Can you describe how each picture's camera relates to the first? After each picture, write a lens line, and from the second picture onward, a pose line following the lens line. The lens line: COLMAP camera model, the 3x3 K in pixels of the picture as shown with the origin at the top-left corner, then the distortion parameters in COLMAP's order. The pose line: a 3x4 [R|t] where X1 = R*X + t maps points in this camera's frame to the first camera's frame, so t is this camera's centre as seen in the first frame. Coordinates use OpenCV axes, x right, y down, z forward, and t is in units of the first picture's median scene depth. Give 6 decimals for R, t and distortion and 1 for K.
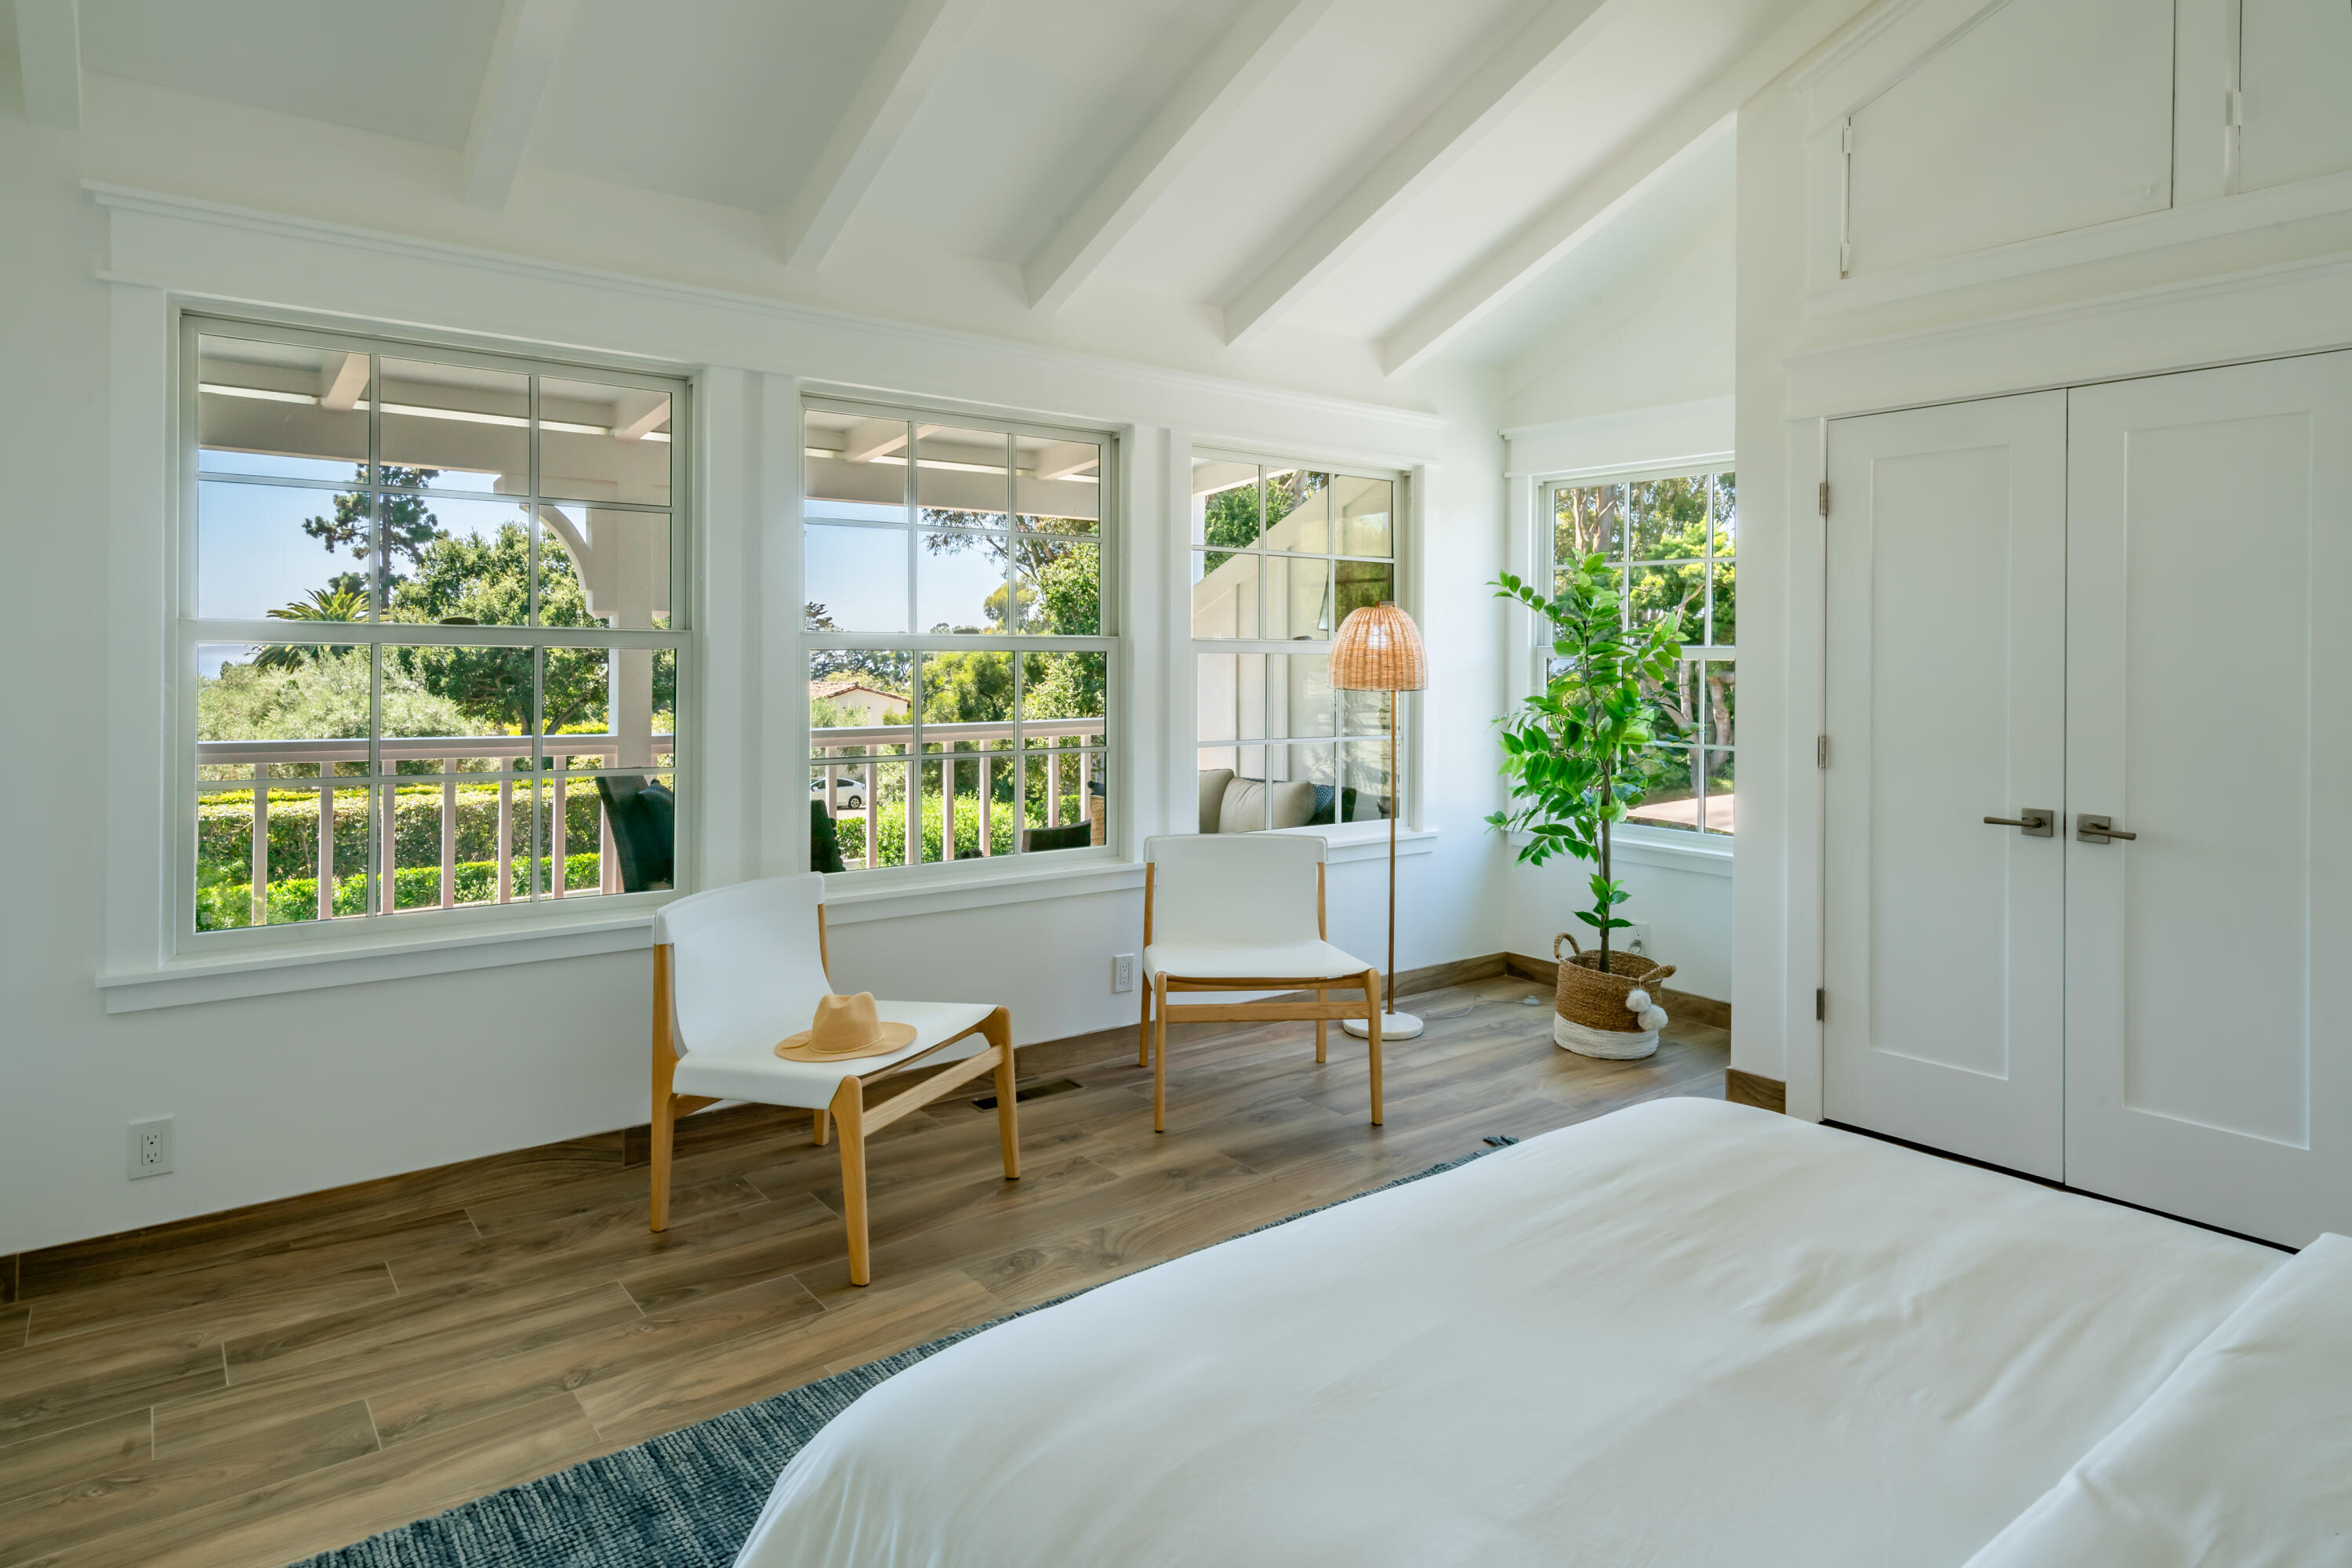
lens RADIAL K [[1352.9, 0, 1181.6], [0, 1352.9, 676.9], [0, 0, 1]] dist [0.001288, 0.000411]
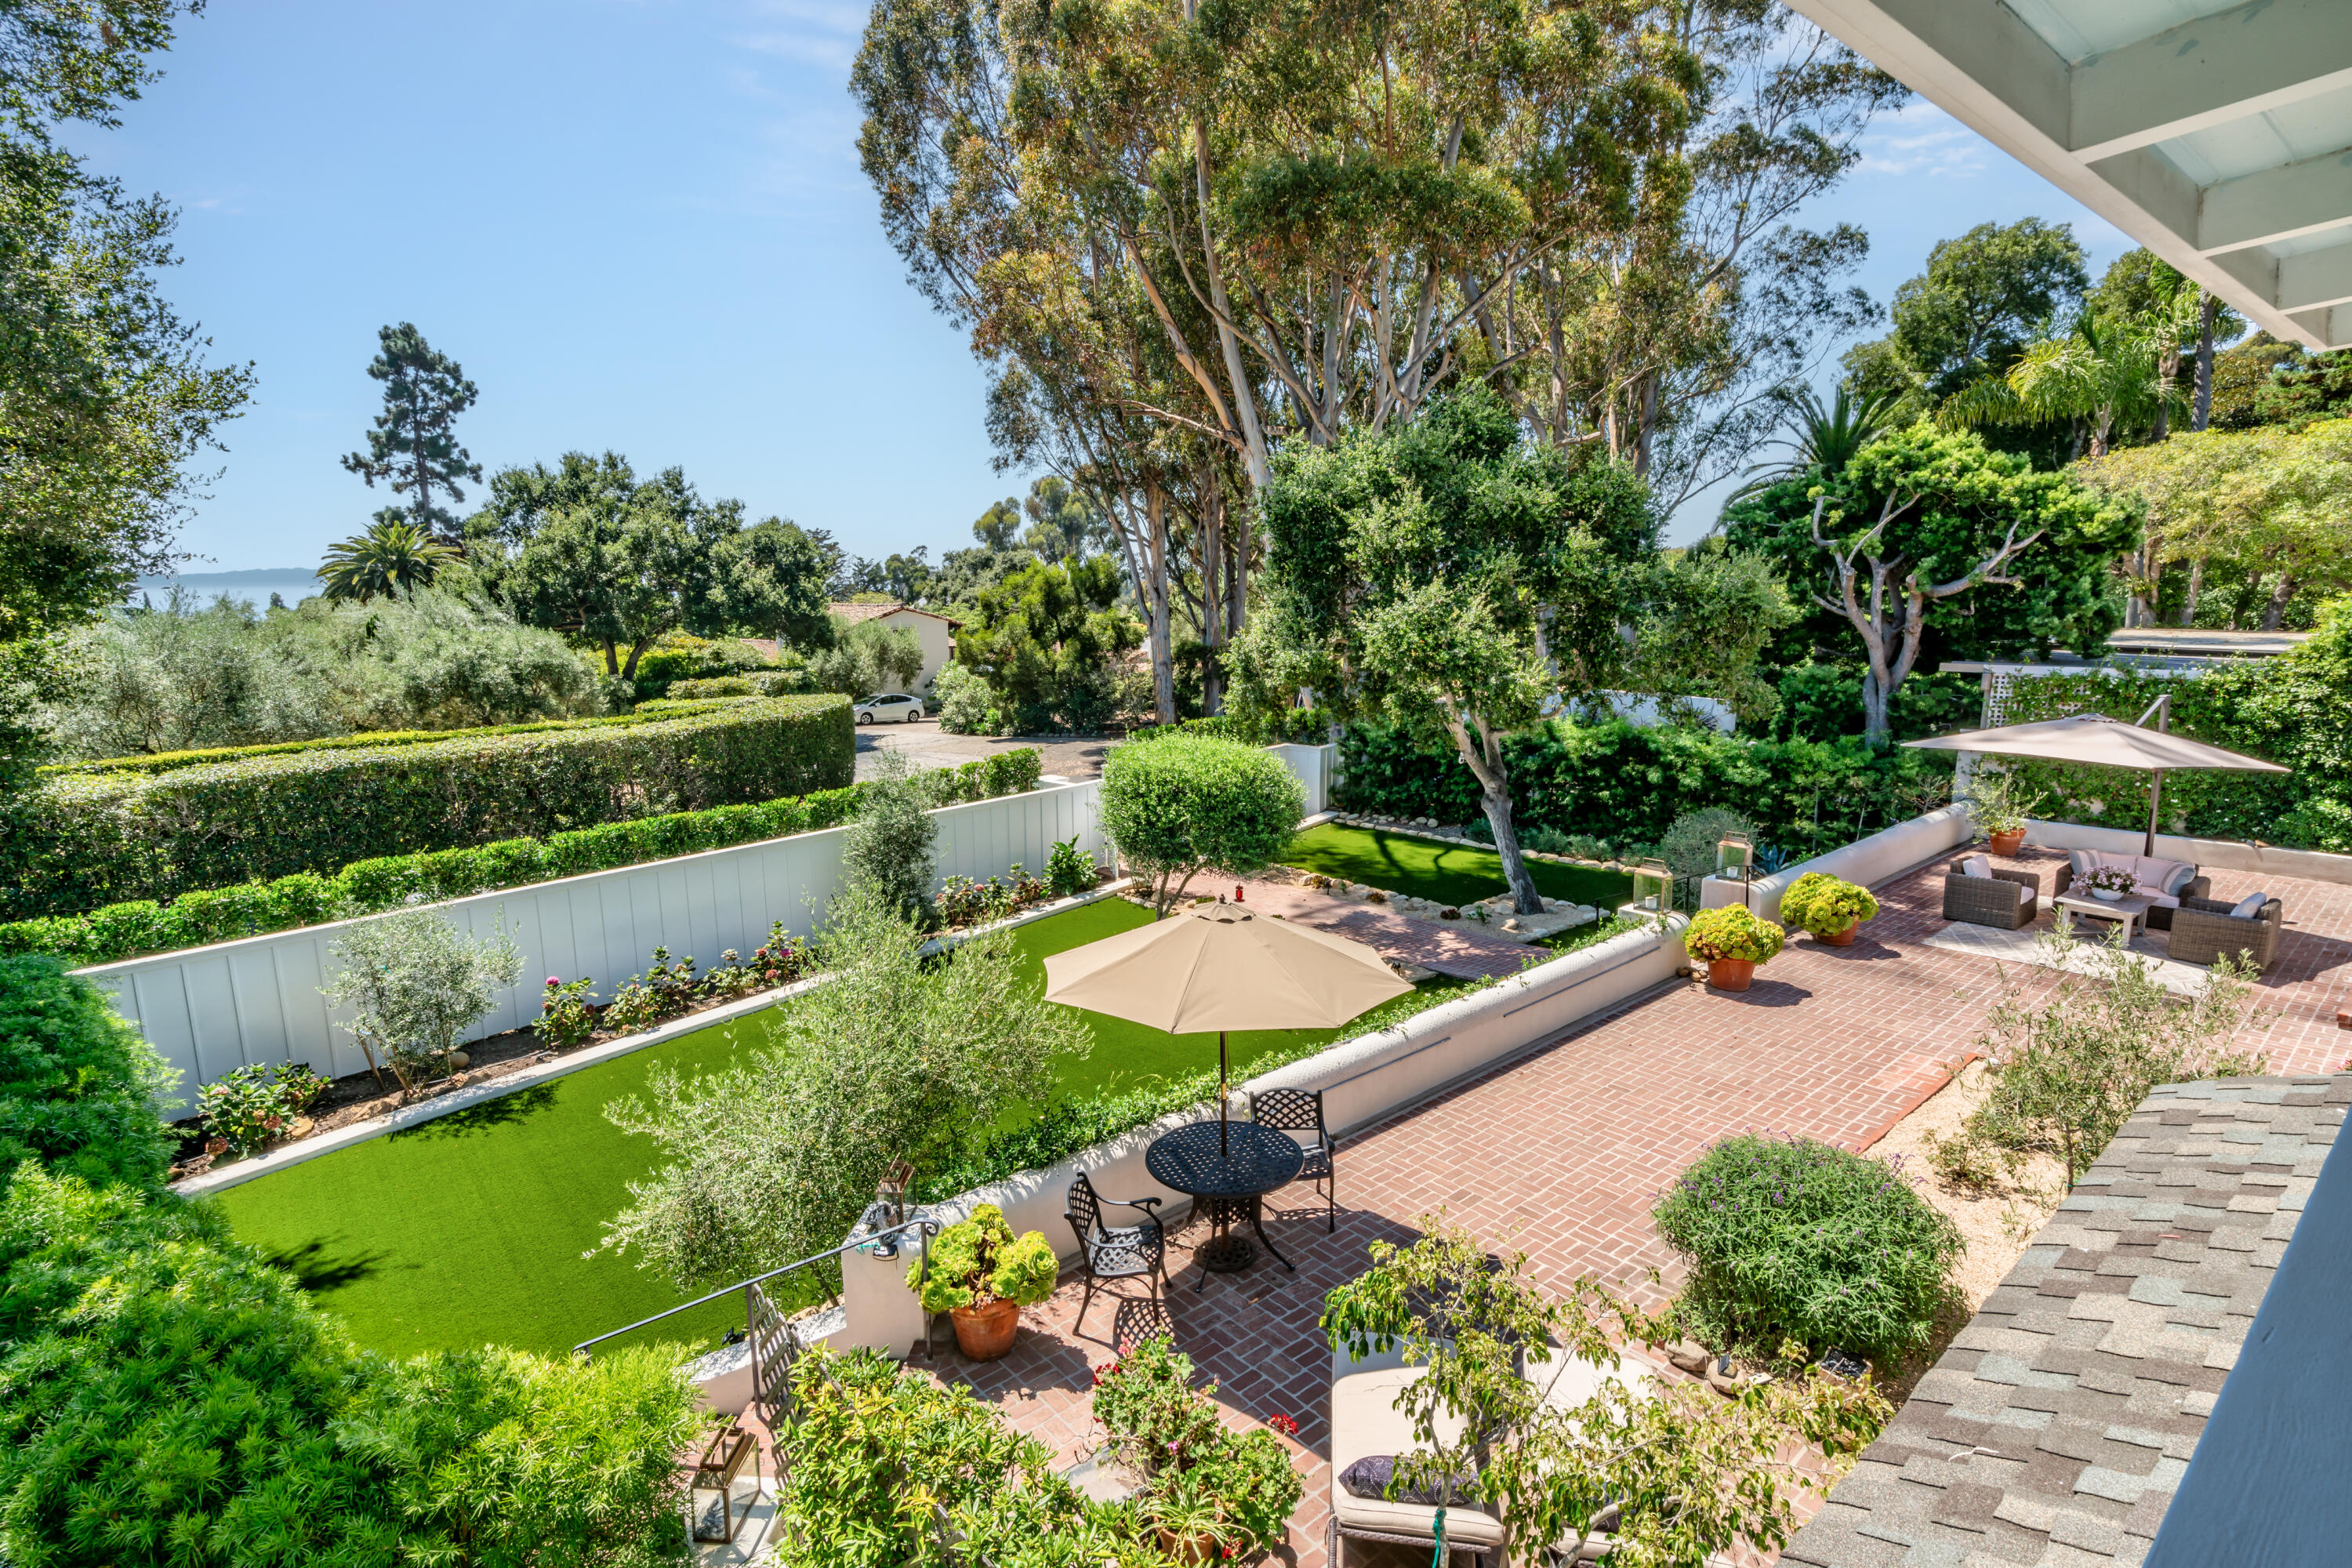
lens RADIAL K [[1155.9, 0, 1173.5], [0, 1155.9, 800.0], [0, 0, 1]] dist [0.000225, 0.000652]
pose [[0.998912, -0.024134, 0.039903, -0.073713], [0.016647, 0.983831, 0.178322, -0.003767], [-0.043562, -0.177464, 0.983163, 0.069346]]
